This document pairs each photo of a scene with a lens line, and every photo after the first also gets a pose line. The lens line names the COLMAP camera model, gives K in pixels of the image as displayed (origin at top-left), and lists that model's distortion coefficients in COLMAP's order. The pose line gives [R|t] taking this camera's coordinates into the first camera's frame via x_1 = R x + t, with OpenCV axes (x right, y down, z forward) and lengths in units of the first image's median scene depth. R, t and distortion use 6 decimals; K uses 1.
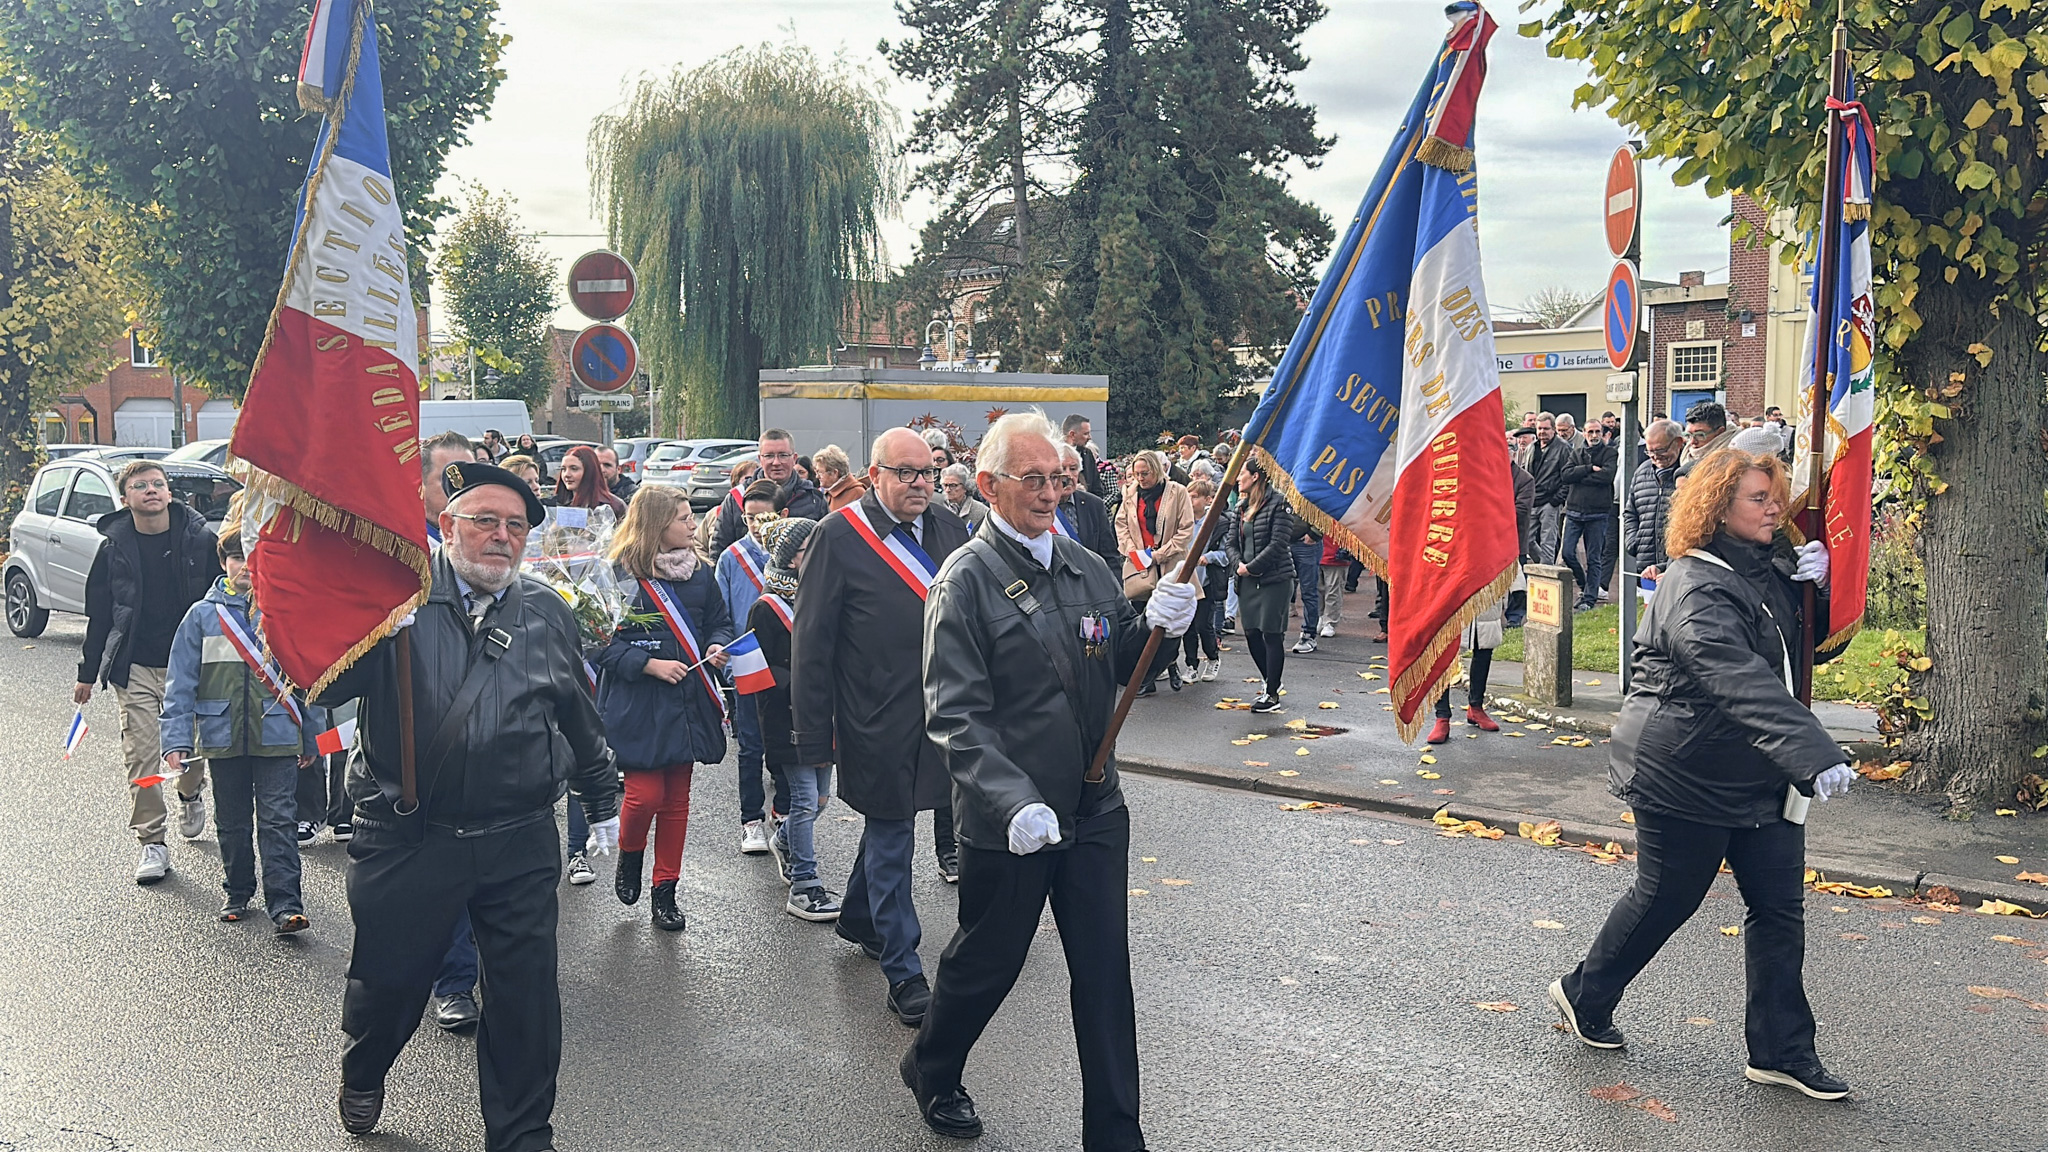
lens RADIAL K [[1731.0, 0, 1028.9], [0, 1731.0, 587.5], [0, 0, 1]] dist [0.134356, -0.223492]
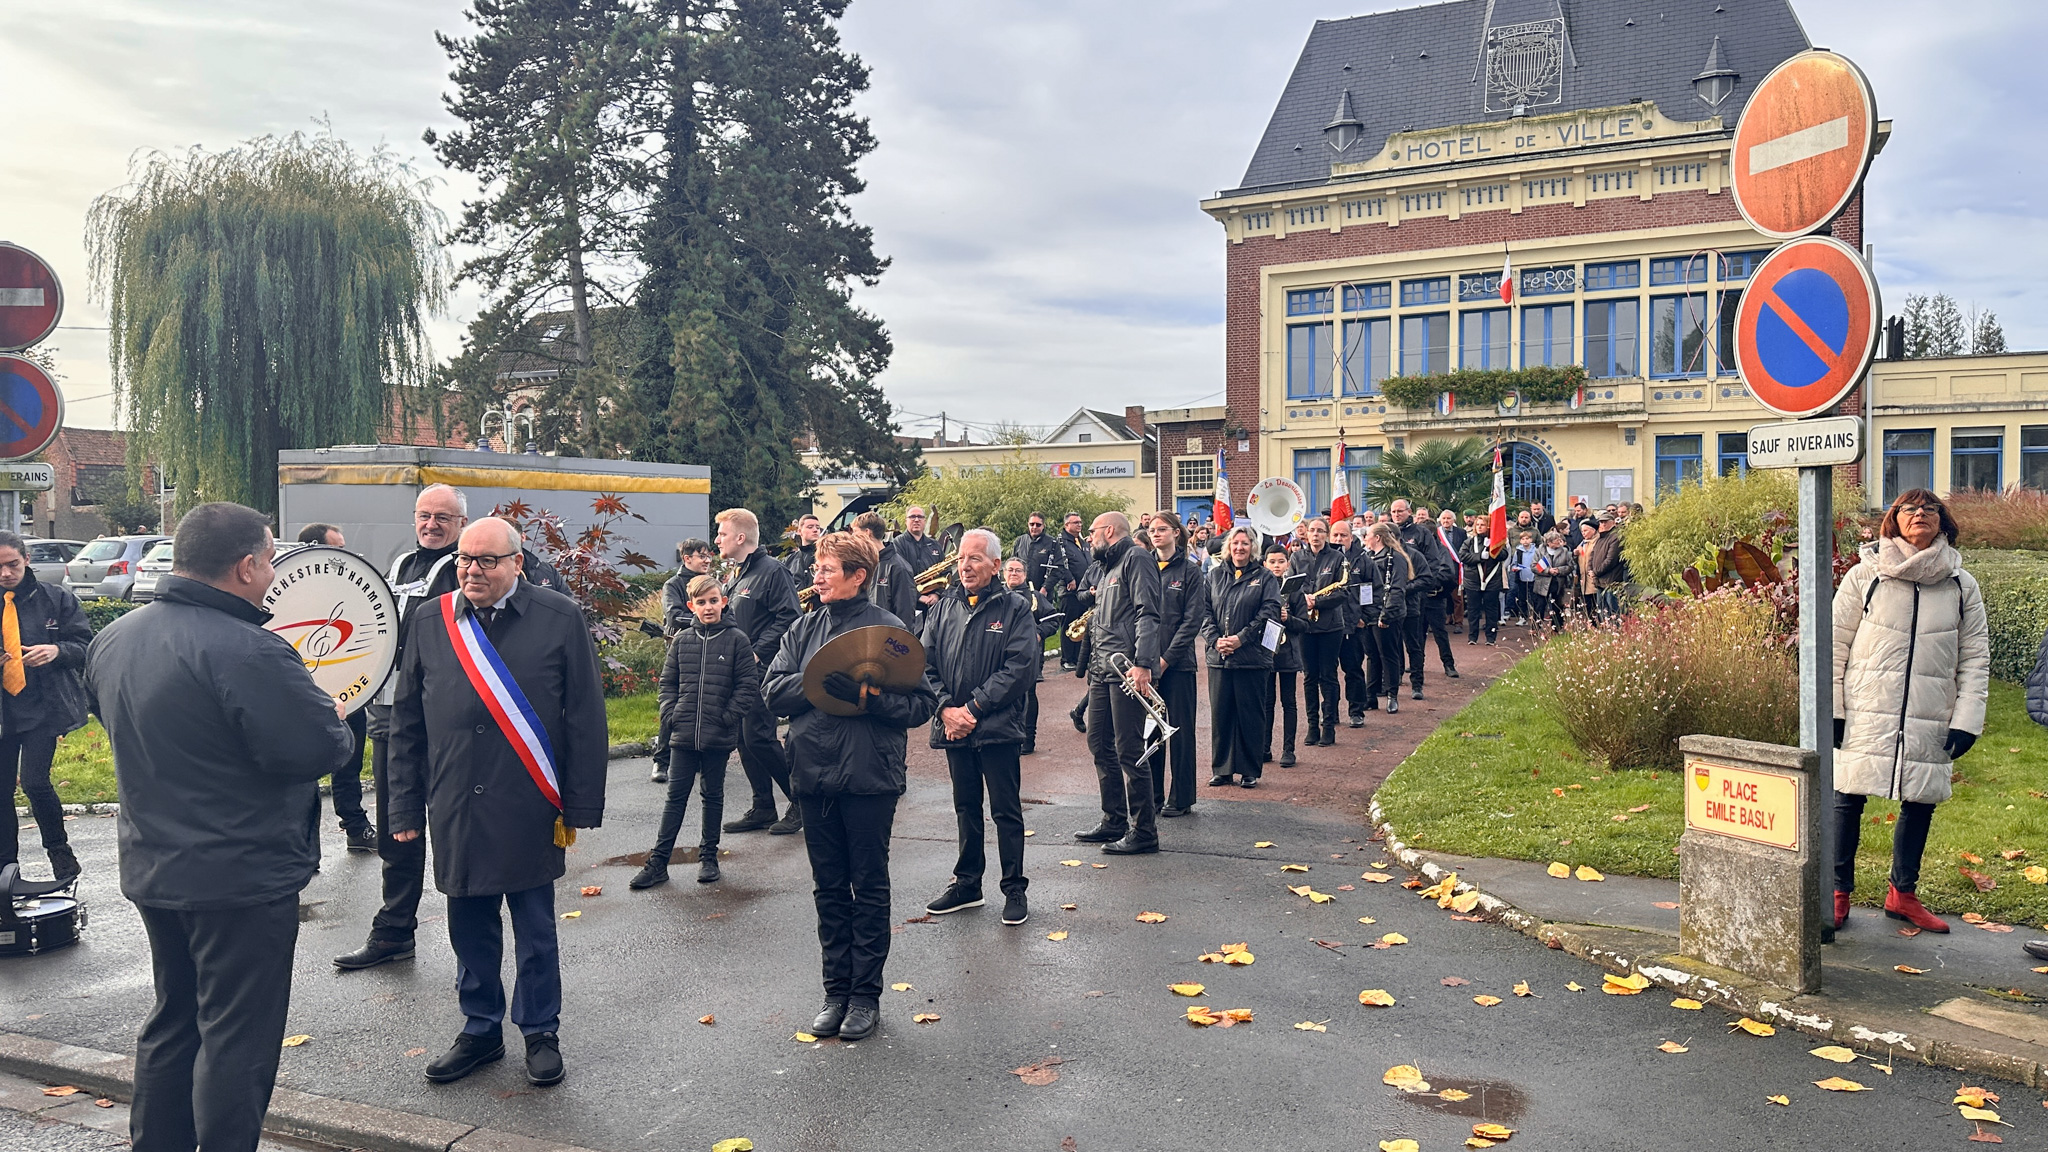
lens RADIAL K [[1407.9, 0, 1034.4], [0, 1407.9, 586.9], [0, 0, 1]] dist [0.123855, -0.200256]
pose [[0.948263, -0.008764, 0.317363, -0.019348], [0.024728, 0.998621, -0.046308, -0.012306], [-0.316520, 0.051760, 0.947173, 0.151532]]
